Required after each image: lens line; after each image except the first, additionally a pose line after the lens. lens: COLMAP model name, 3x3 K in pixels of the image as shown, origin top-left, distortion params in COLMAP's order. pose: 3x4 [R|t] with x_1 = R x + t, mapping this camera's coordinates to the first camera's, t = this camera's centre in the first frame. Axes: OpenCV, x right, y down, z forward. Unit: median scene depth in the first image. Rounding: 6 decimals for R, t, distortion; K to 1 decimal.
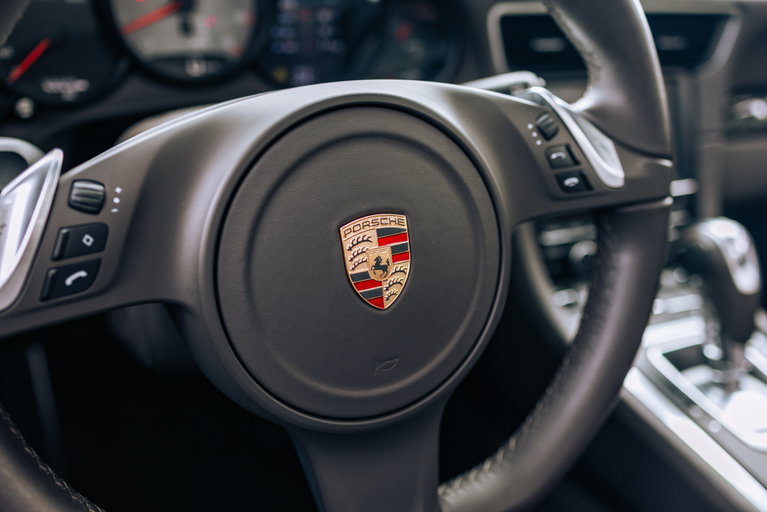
lens RADIAL K [[771.1, 0, 383.5], [0, 771.1, 256.0], [0, 0, 1]] dist [0.041224, 0.016492]
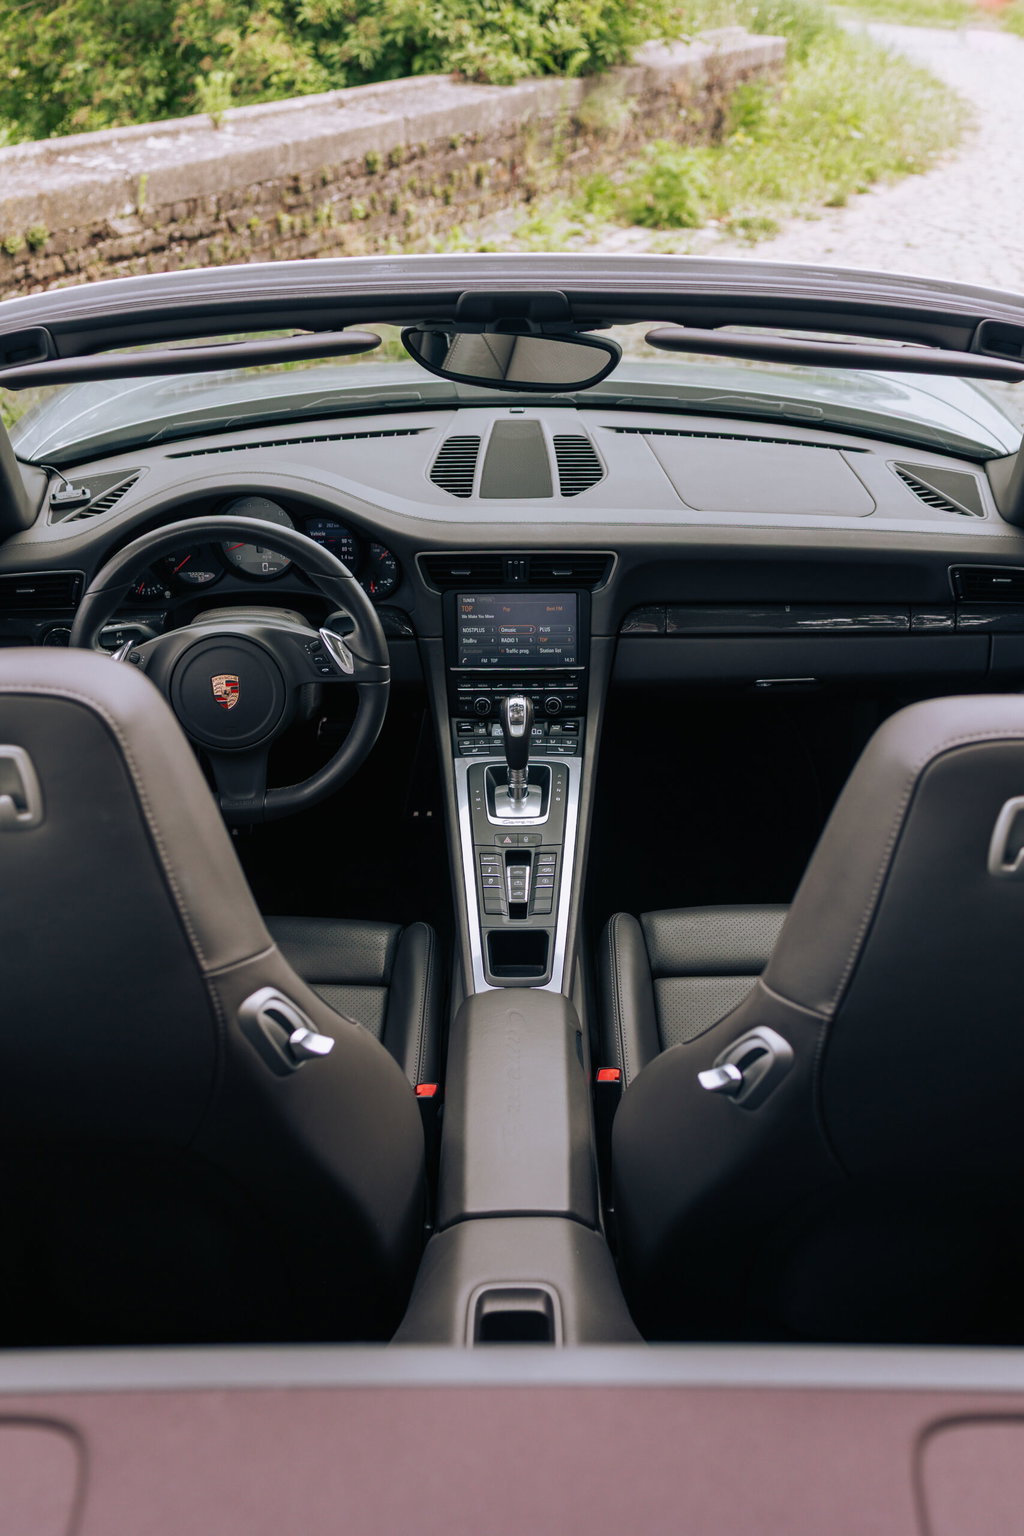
lens RADIAL K [[1569.9, 0, 512.0], [0, 1569.9, 768.0], [0, 0, 1]] dist [0.040596, 0.015664]
pose [[0.883428, 0.172967, -0.435474, 3.227323], [-0.125664, 0.982786, 0.135427, -0.584540], [0.451402, -0.064917, 0.889956, -3.400418]]
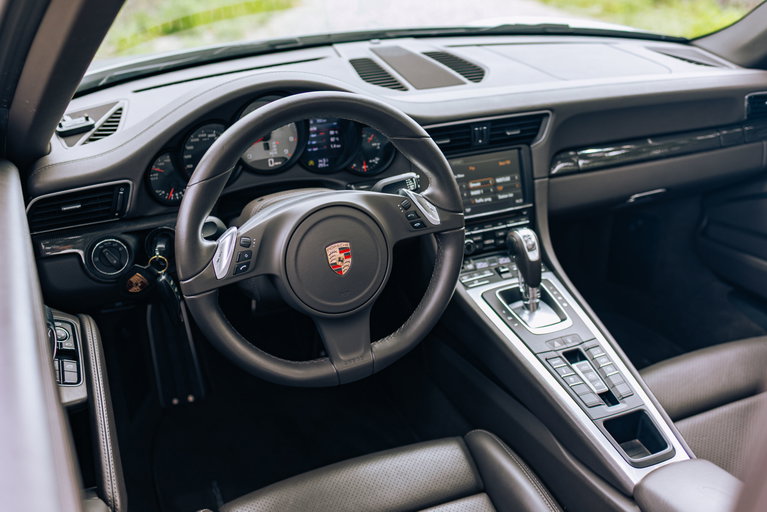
lens RADIAL K [[781.0, 0, 383.5], [0, 781.0, 256.0], [0, 0, 1]] dist [0.043869, 0.012882]
pose [[0.996026, -0.030105, -0.083817, 0.384009], [0.033441, 0.998692, 0.038687, -0.105729], [0.082543, -0.041337, 0.995730, -1.831562]]
